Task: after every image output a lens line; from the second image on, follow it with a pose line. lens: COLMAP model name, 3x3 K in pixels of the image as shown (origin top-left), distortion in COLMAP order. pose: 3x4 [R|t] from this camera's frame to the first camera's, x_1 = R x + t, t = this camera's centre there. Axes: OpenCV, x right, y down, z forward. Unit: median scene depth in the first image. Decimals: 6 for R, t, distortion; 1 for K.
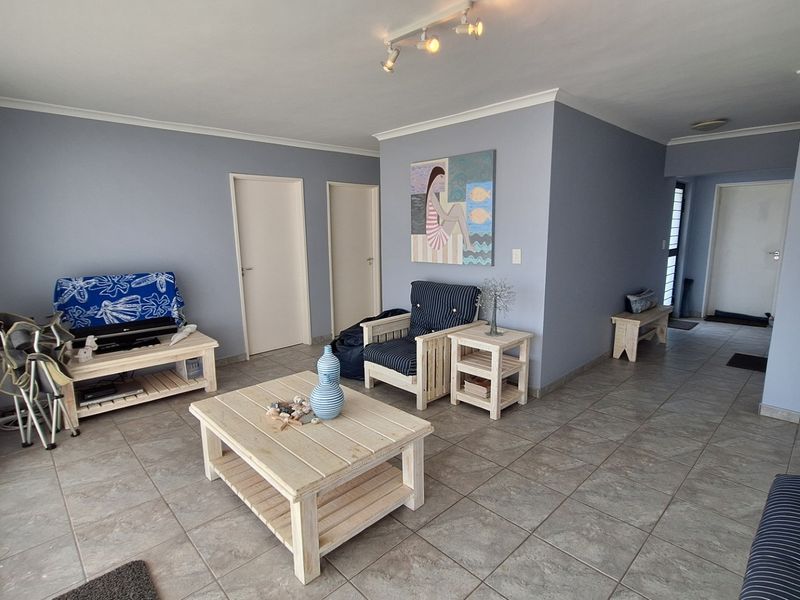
lens RADIAL K [[423.4, 0, 400.0], [0, 423.4, 300.0], [0, 0, 1]] dist [0.001347, -0.000770]
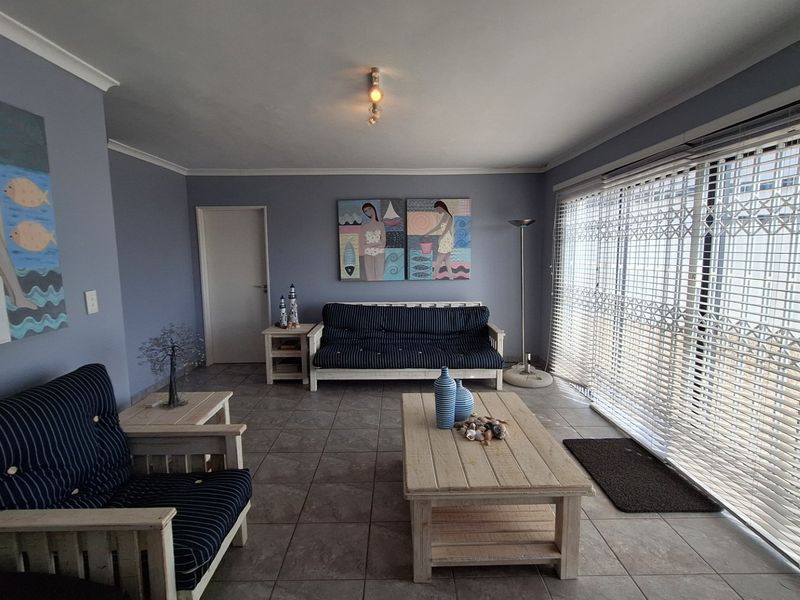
lens RADIAL K [[423.4, 0, 400.0], [0, 423.4, 300.0], [0, 0, 1]] dist [0.001347, -0.000770]
pose [[-0.728898, -0.067568, 0.681279, -0.473124], [0.132207, 0.962495, 0.236907, -0.185326], [-0.671735, 0.262751, -0.692628, 1.066785]]
